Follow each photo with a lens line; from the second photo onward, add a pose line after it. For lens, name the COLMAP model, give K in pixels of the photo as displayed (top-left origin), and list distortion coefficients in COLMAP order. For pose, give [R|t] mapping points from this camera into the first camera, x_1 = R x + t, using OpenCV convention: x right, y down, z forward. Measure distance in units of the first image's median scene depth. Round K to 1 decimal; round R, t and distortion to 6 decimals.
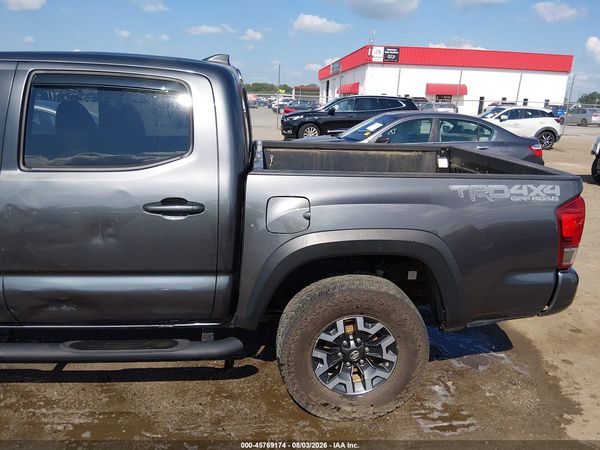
lens RADIAL K [[456.5, 0, 299.0], [0, 456.5, 221.5], [0, 0, 1]] dist [0.097376, -0.168902]
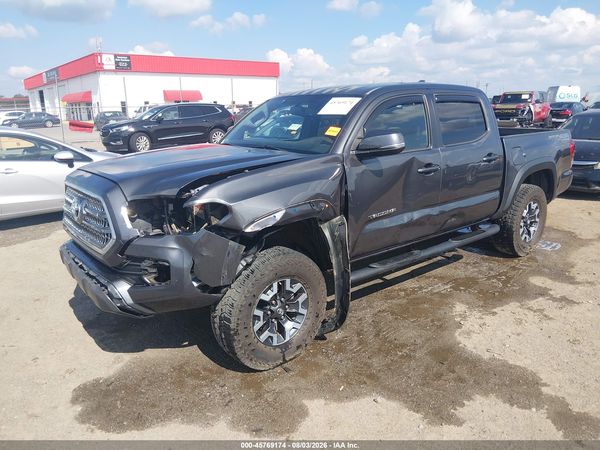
lens RADIAL K [[455.1, 0, 297.2], [0, 455.1, 224.3], [0, 0, 1]] dist [0.102075, -0.175020]
pose [[0.823078, -0.192091, 0.534456, -1.283691], [0.194902, 0.979450, 0.051872, -0.008632], [-0.533437, 0.061472, 0.843603, -0.145486]]
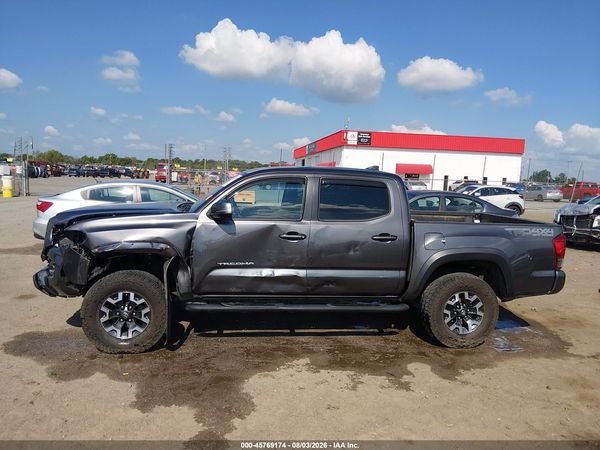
lens RADIAL K [[455.1, 0, 297.2], [0, 455.1, 224.3], [0, 0, 1]] dist [0.102075, -0.175020]
pose [[0.997844, -0.000912, 0.065623, -0.504609], [0.010902, 0.988313, -0.152048, 0.141766], [-0.064717, 0.152435, 0.986192, -0.686243]]
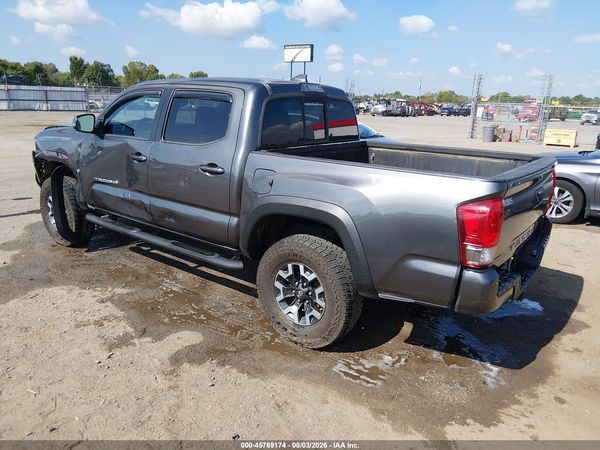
lens RADIAL K [[455.1, 0, 297.2], [0, 455.1, 224.3], [0, 0, 1]] dist [0.102075, -0.175020]
pose [[0.739514, 0.164703, -0.652680, 0.651141], [-0.180890, 0.982563, 0.042992, 0.023837], [0.648381, 0.086270, 0.756413, -0.019757]]
